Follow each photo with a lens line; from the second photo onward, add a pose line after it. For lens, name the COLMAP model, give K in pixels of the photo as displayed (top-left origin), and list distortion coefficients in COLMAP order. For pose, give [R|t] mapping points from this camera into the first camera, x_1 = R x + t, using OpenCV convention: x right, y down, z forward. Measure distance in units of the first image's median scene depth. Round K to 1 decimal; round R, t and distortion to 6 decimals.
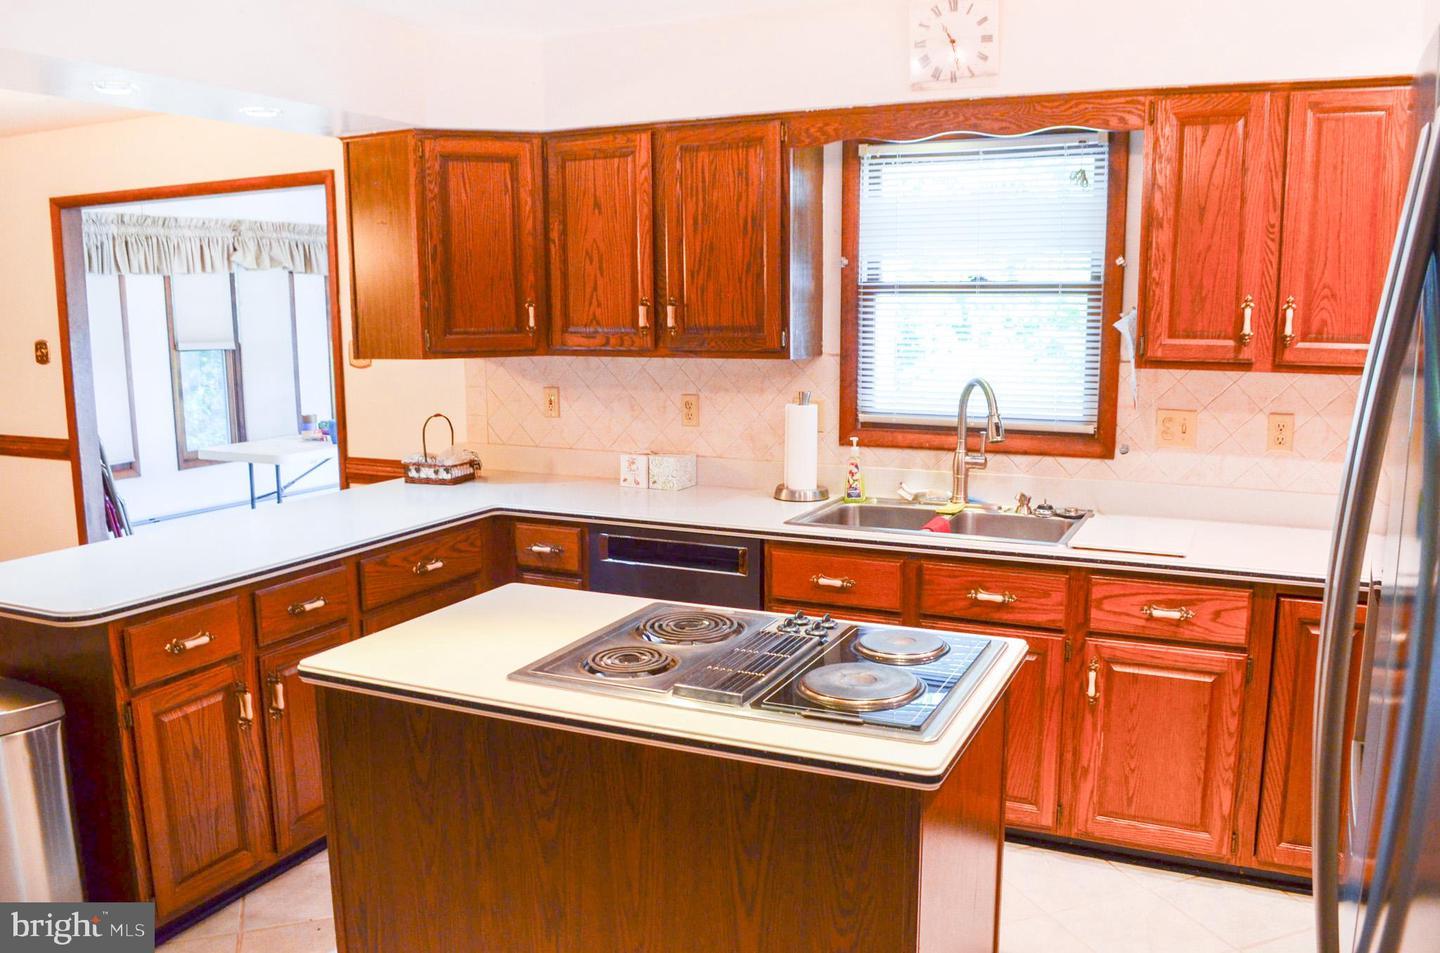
lens RADIAL K [[1168.6, 0, 741.0], [0, 1168.6, 484.8], [0, 0, 1]] dist [-0.085233, 0.002264]
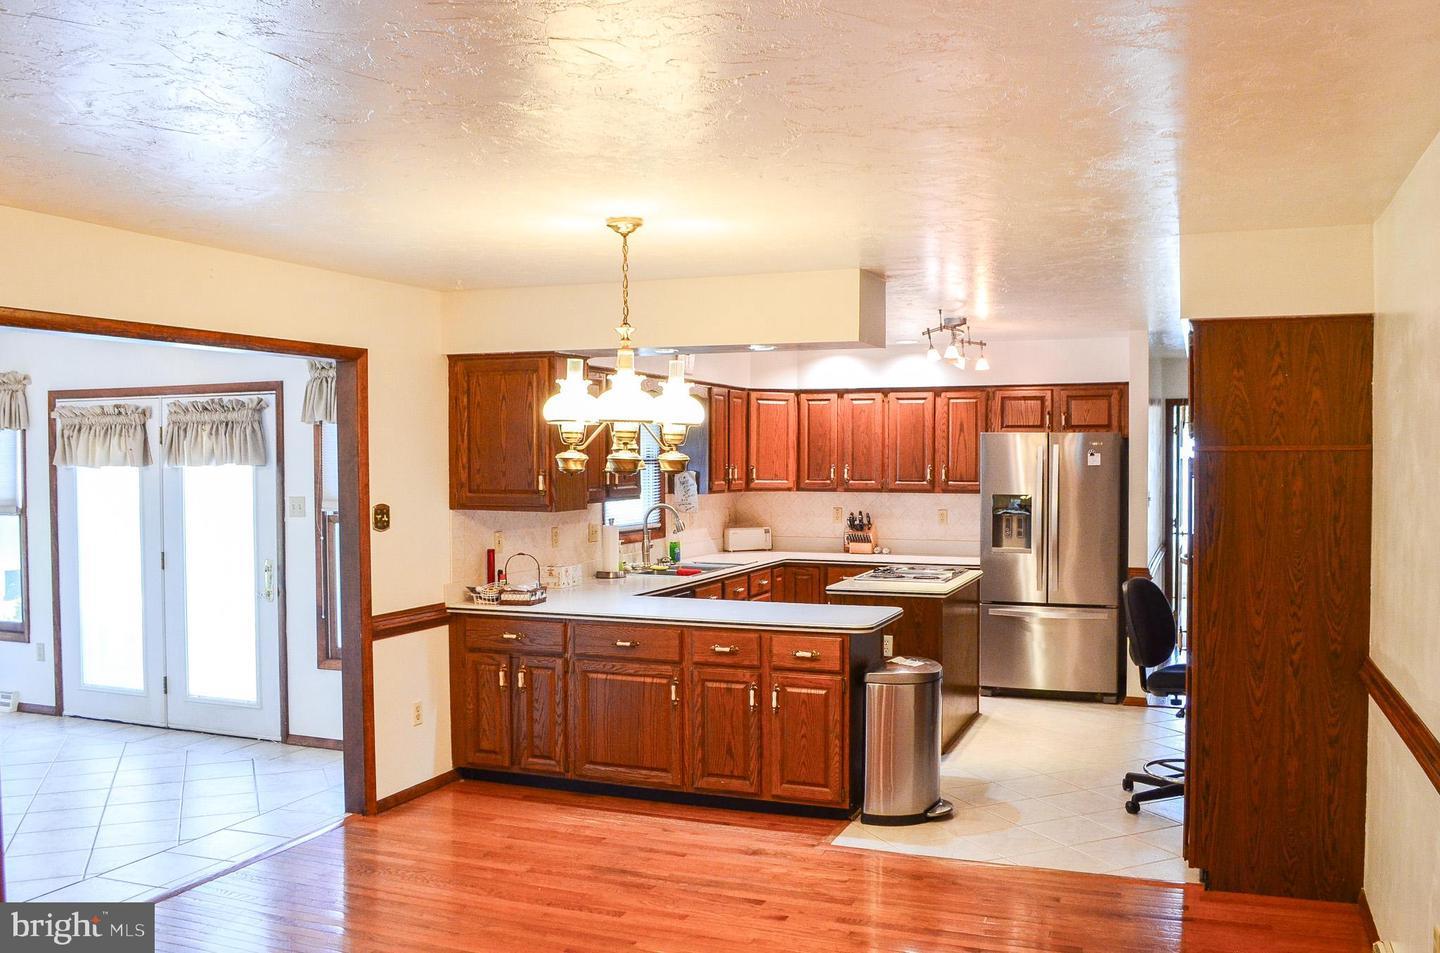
lens RADIAL K [[1218.6, 0, 747.7], [0, 1218.6, 486.4], [0, 0, 1]] dist [-0.086680, 0.010803]
pose [[-0.076218, -0.021528, 0.996859, -1.836369], [0.156993, 0.987038, 0.033319, -0.156527], [-0.984654, 0.159039, -0.071850, 0.907273]]
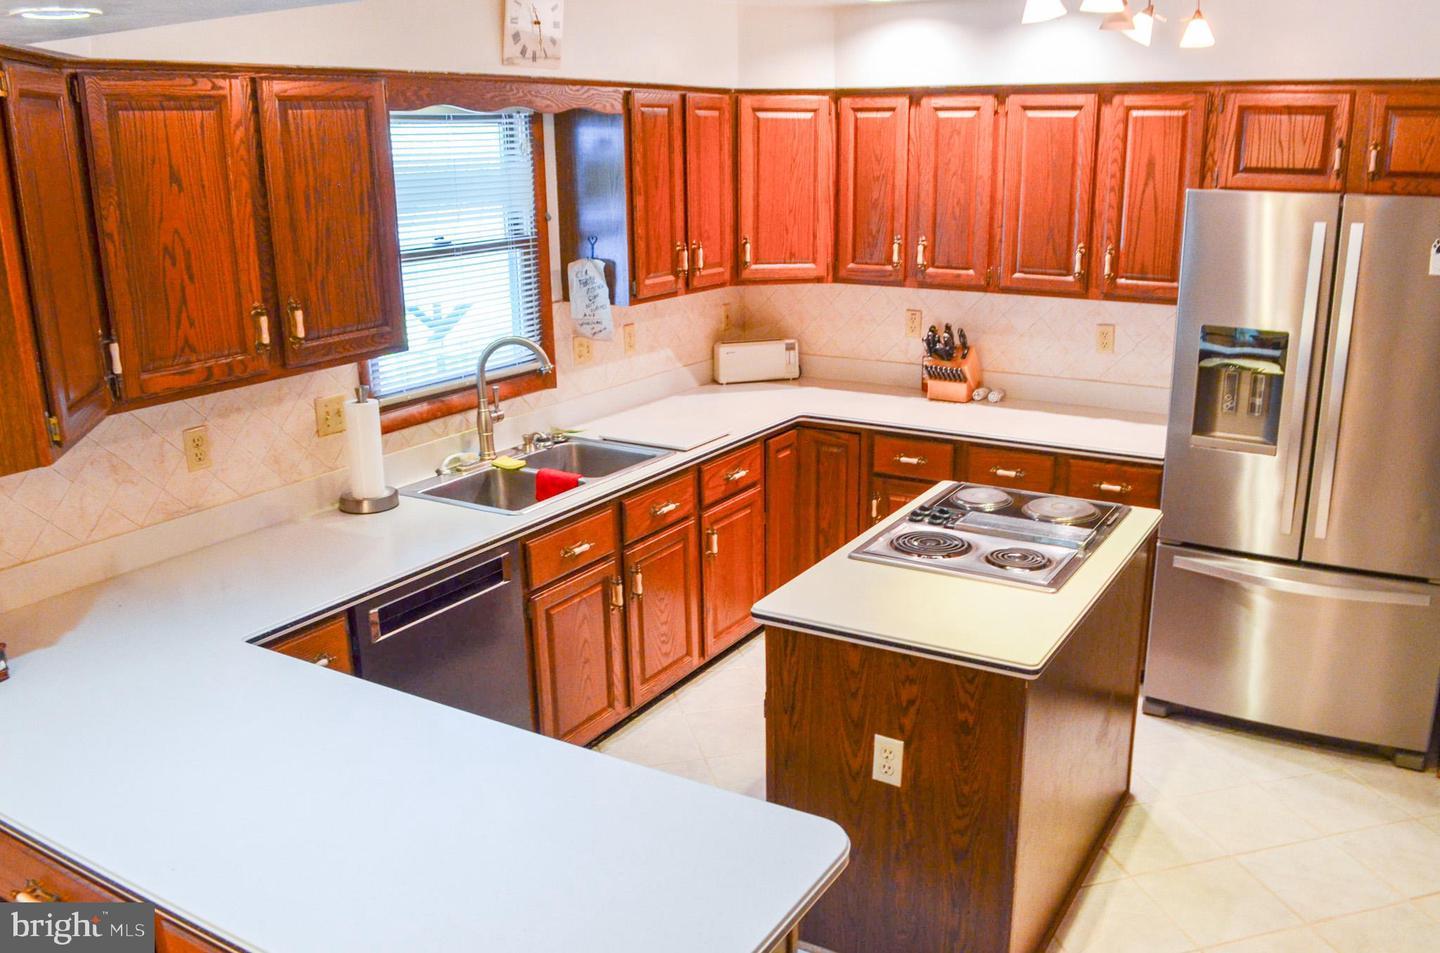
lens RADIAL K [[1218.6, 0, 747.7], [0, 1218.6, 486.4], [0, 0, 1]] dist [-0.086680, 0.010803]
pose [[0.092886, -0.271696, 0.957890, -0.798040], [0.164135, 0.953066, 0.254412, -0.189191], [-0.982055, 0.133593, 0.133121, 0.597229]]
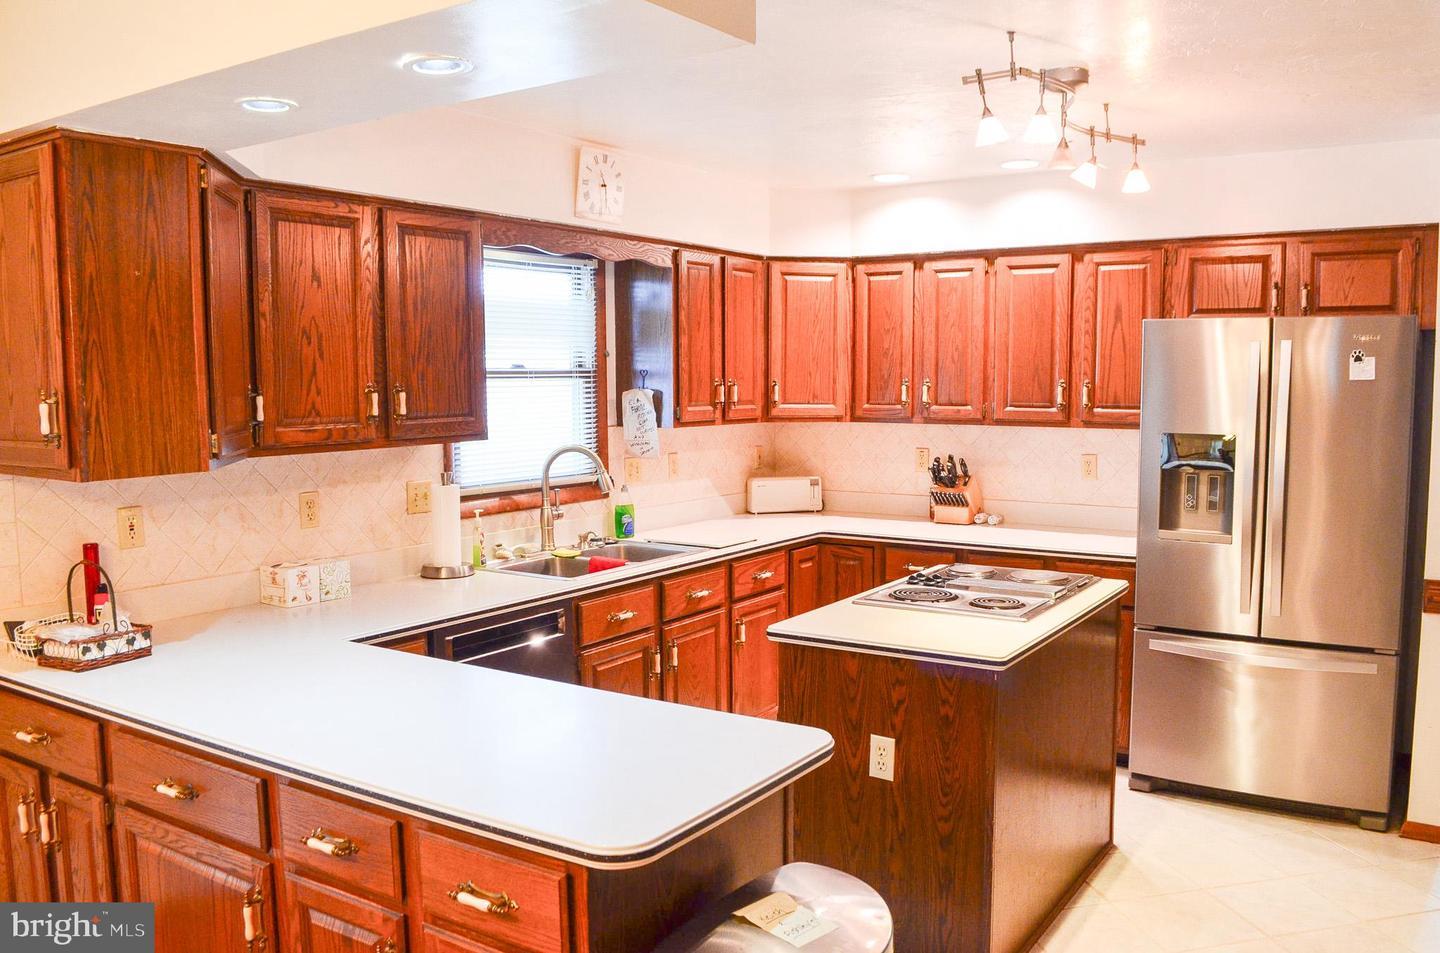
lens RADIAL K [[1168.6, 0, 741.0], [0, 1168.6, 484.8], [0, 0, 1]] dist [-0.085233, 0.002264]
pose [[0.136032, -0.089715, 0.986634, -0.926684], [0.158442, 0.985043, 0.067725, -0.096337], [-0.977953, 0.147111, 0.148212, 0.582319]]
